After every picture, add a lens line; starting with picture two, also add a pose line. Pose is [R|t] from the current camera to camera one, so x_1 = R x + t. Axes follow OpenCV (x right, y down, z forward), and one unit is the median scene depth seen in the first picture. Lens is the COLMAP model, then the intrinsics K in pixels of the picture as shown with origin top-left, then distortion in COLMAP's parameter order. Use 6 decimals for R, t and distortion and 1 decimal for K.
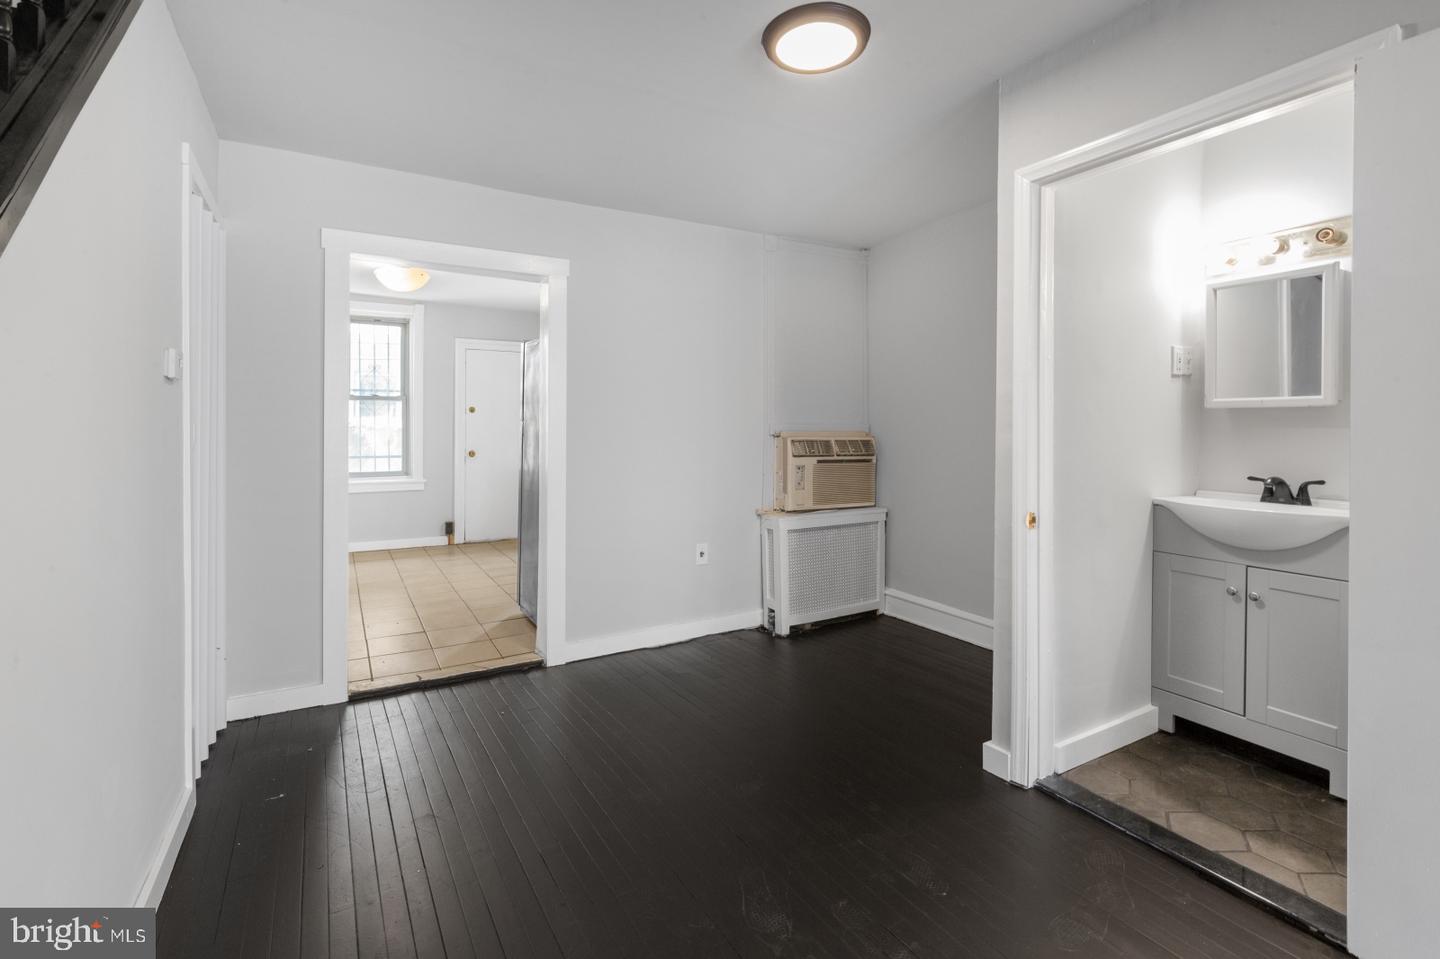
lens RADIAL K [[660.1, 0, 704.0], [0, 660.1, 425.3], [0, 0, 1]] dist [-0.000402, -0.002993]
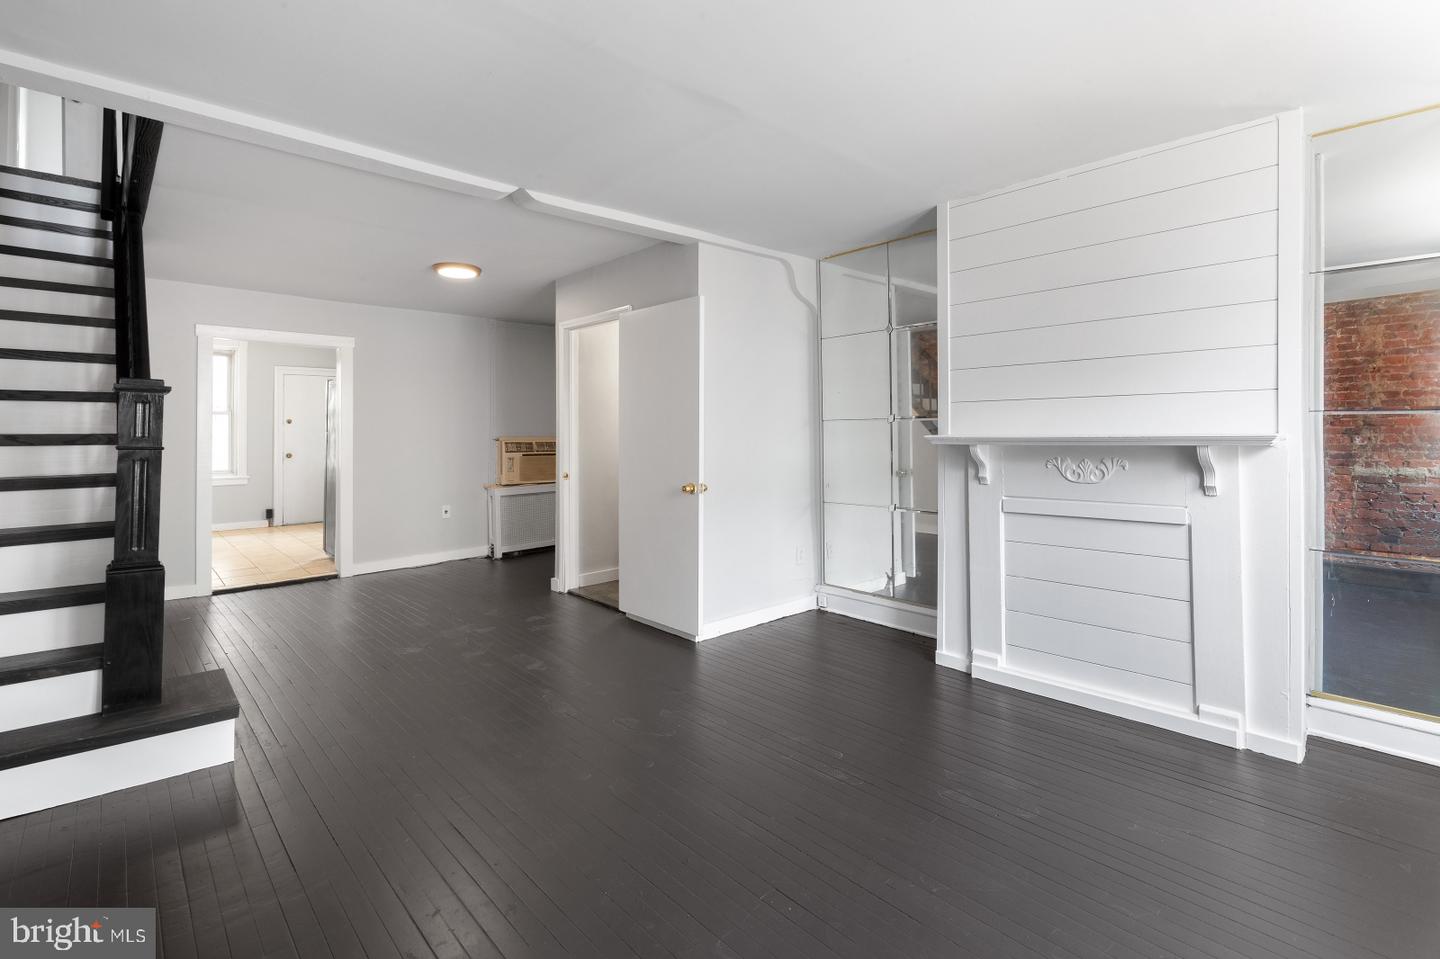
lens RADIAL K [[660.1, 0, 714.4], [0, 660.1, 429.7], [0, 0, 1]] dist [-0.000402, -0.002993]
pose [[0.971767, -0.004902, 0.235891, 0.245378], [0.004568, 0.999988, 0.001963, -0.010210], [-0.235898, -0.000830, 0.971778, -0.723308]]
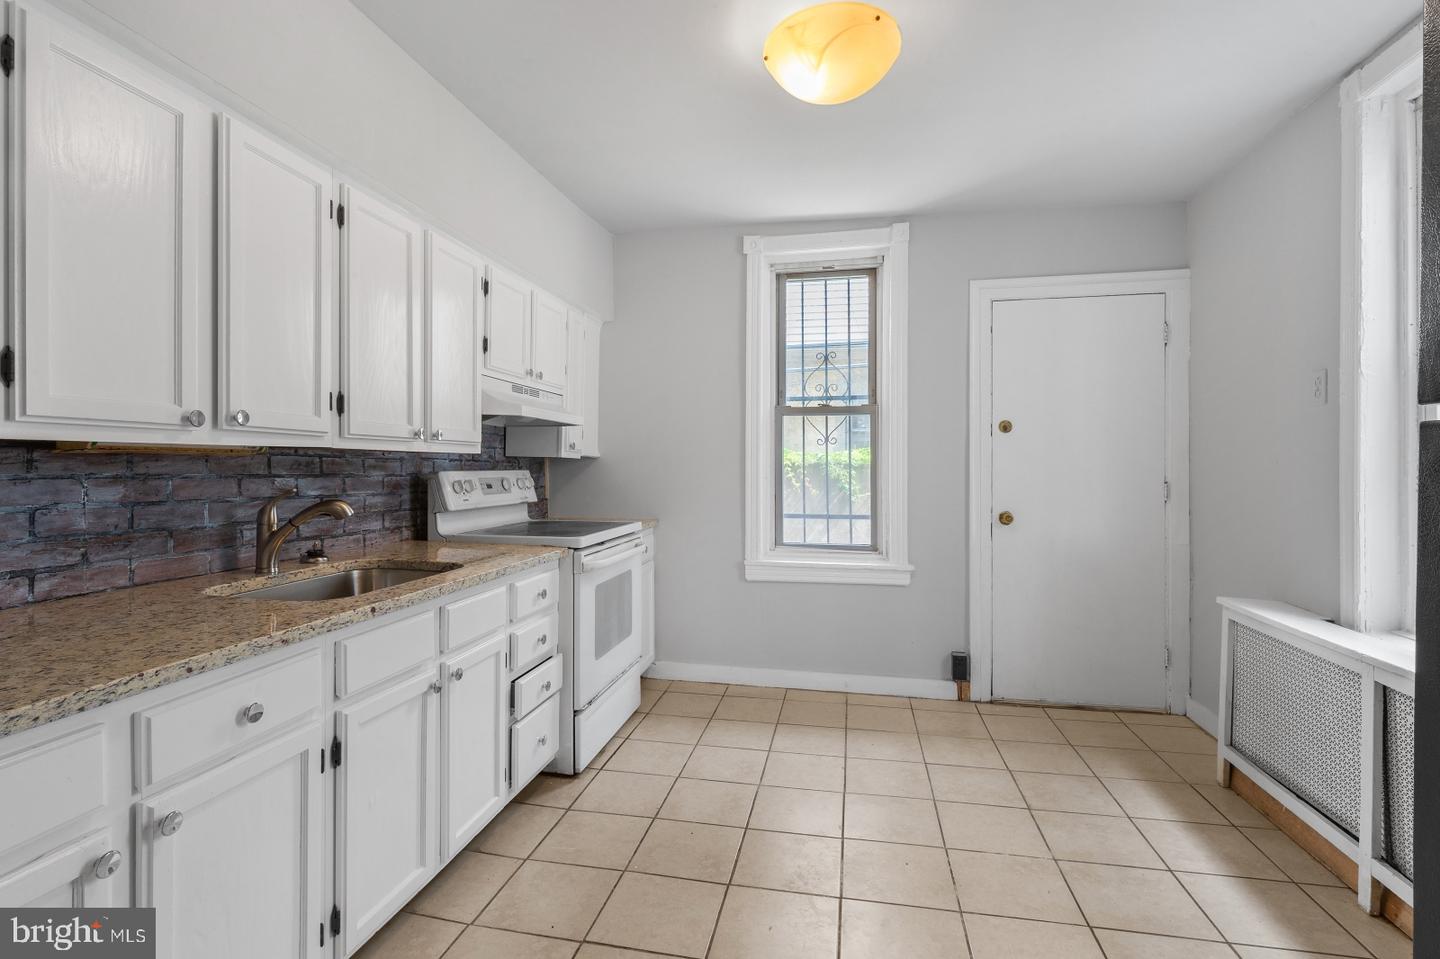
lens RADIAL K [[660.1, 0, 715.8], [0, 660.1, 465.8], [0, 0, 1]] dist [-0.000402, -0.002993]
pose [[0.745195, -0.005697, -0.666822, -0.307831], [0.006370, 0.999979, -0.001424, 0.007890], [0.666816, -0.003187, 0.745216, 0.819086]]
